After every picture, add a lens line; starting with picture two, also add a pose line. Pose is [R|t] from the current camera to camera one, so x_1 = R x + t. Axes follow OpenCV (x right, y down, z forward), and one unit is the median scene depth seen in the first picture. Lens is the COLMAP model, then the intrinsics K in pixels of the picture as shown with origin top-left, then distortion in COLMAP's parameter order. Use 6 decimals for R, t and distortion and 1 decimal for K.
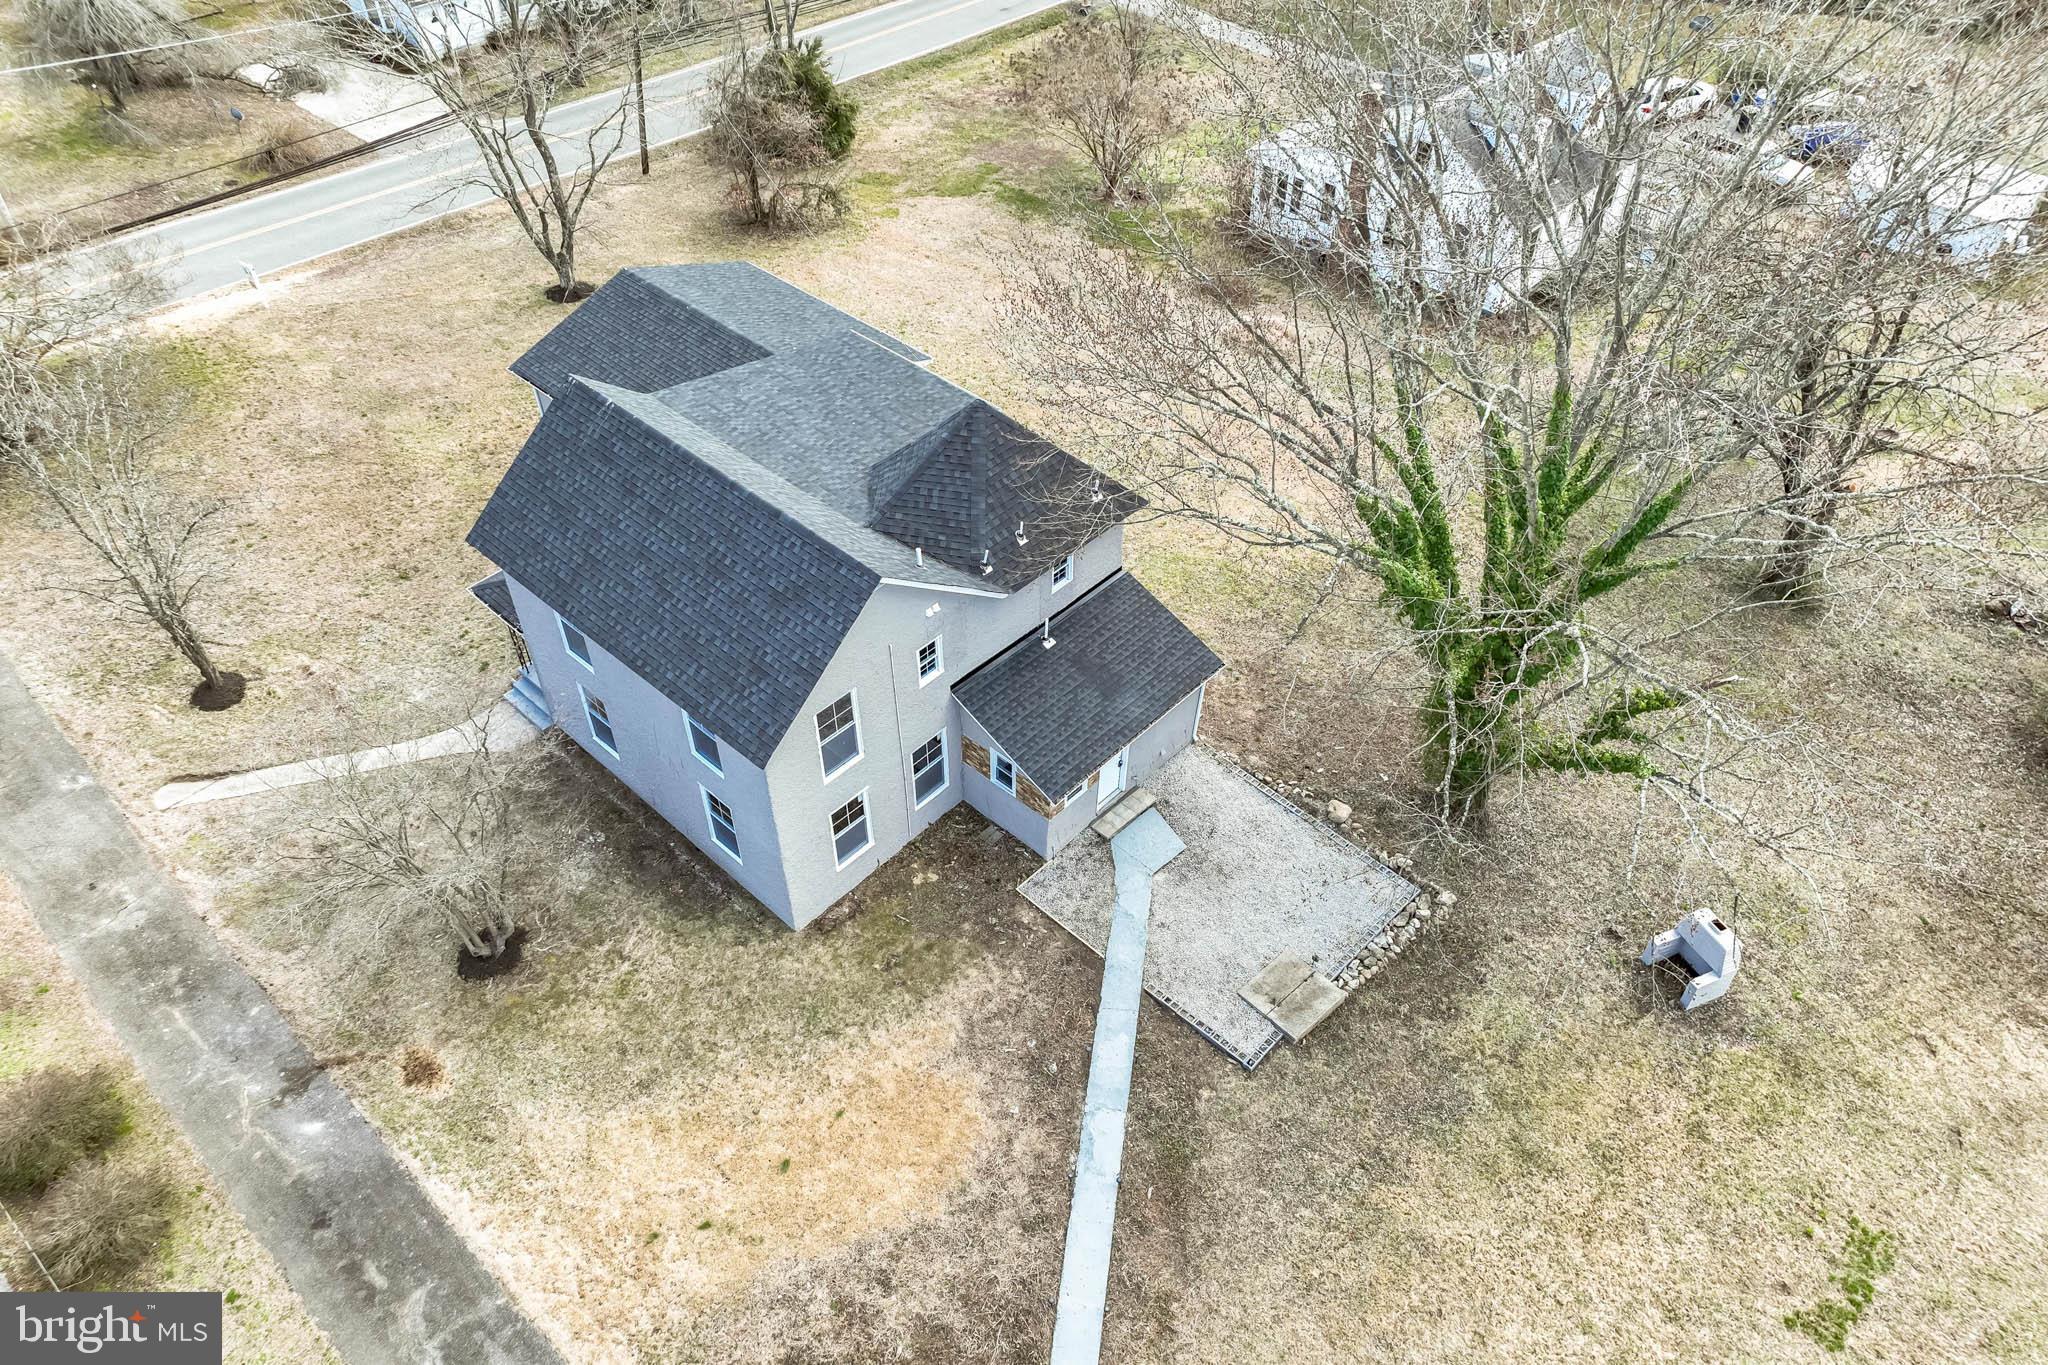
lens RADIAL K [[1447.2, 0, 1031.0], [0, 1447.2, 673.7], [0, 0, 1]] dist [-0.006714, 0.023181]
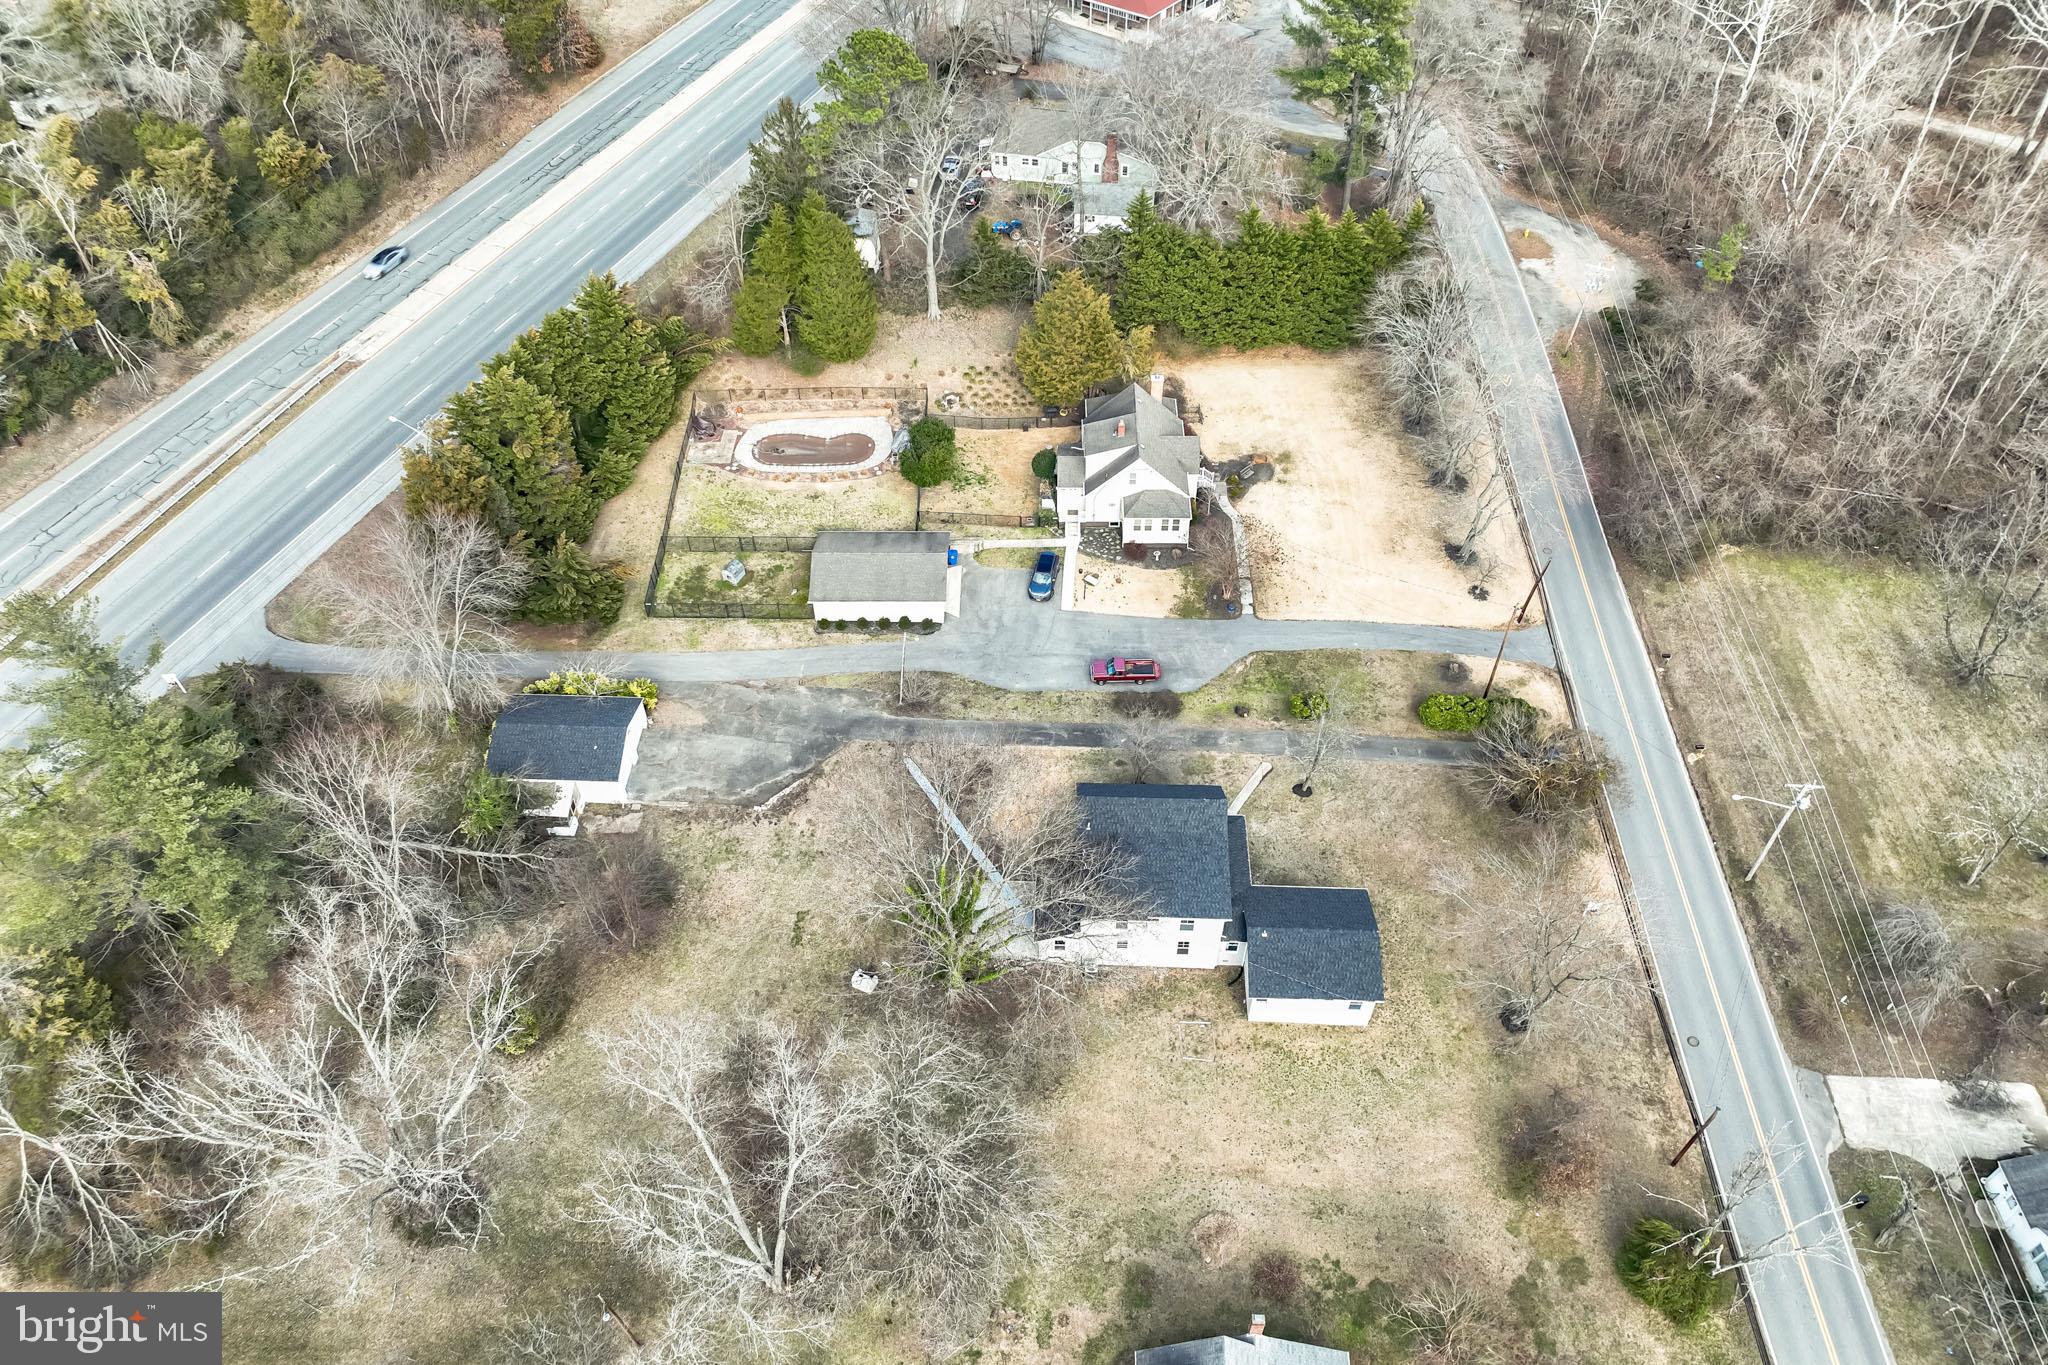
lens RADIAL K [[1447.2, 0, 1027.4], [0, 1447.2, 681.6], [0, 0, 1]] dist [-0.006714, 0.023181]
pose [[-0.753487, 0.479362, -0.449967, 1.268680], [-0.452494, 0.118417, 0.883870, -2.774288], [0.476977, 0.869592, 0.127683, 0.190362]]
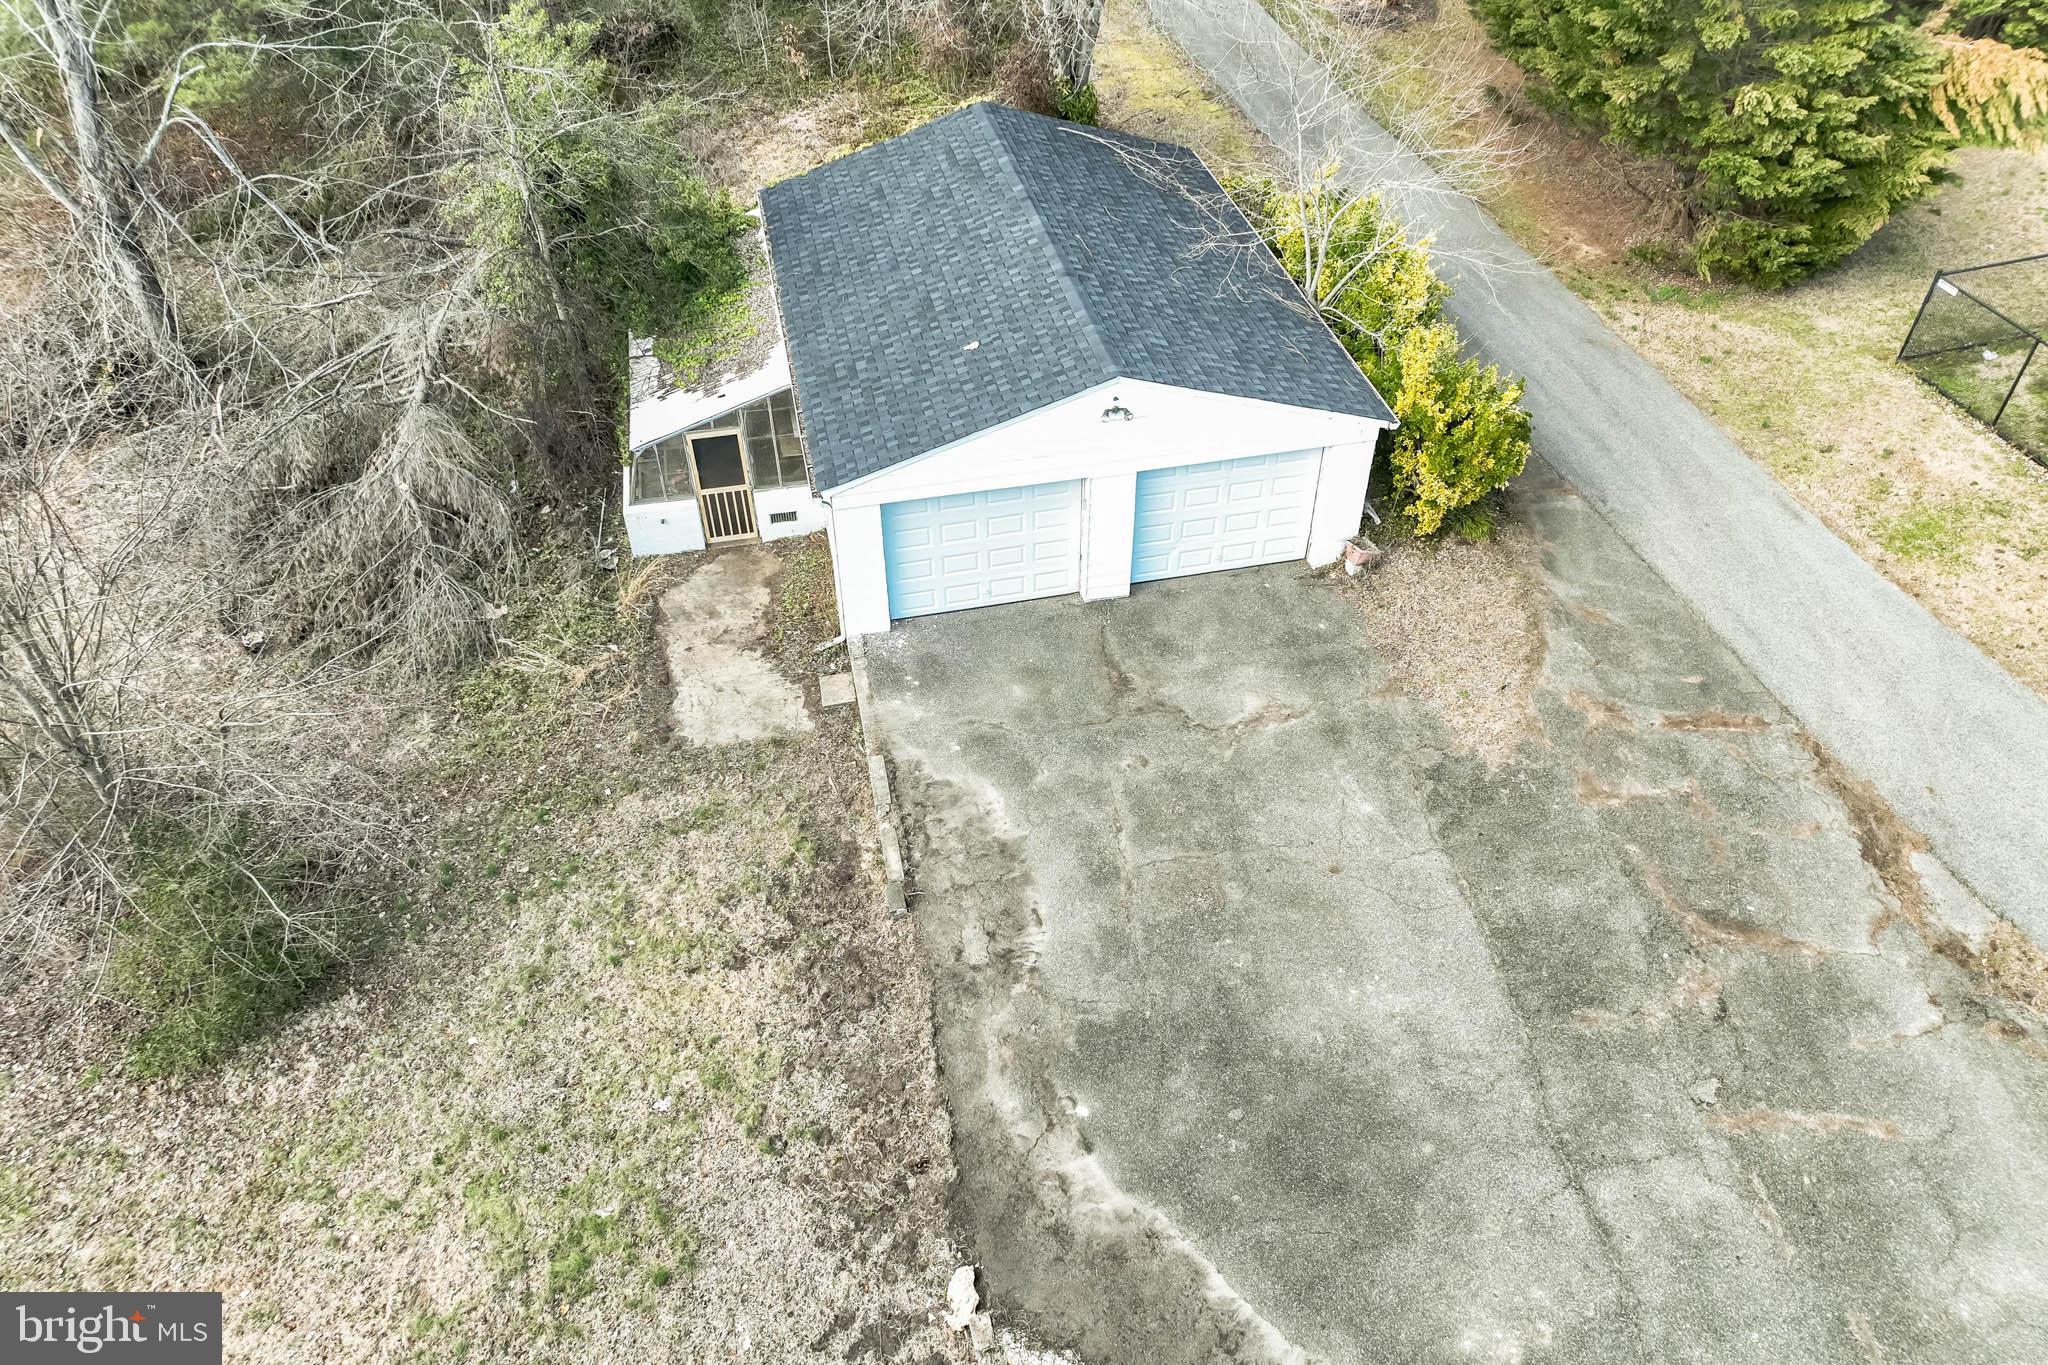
lens RADIAL K [[1447.2, 0, 1026.7], [0, 1447.2, 680.3], [0, 0, 1]] dist [-0.006714, 0.023181]
pose [[-0.826096, -0.372984, 0.422431, 0.221192], [0.392823, 0.156332, 0.906229, 0.137207], [-0.404048, 0.914573, 0.017372, 0.392785]]
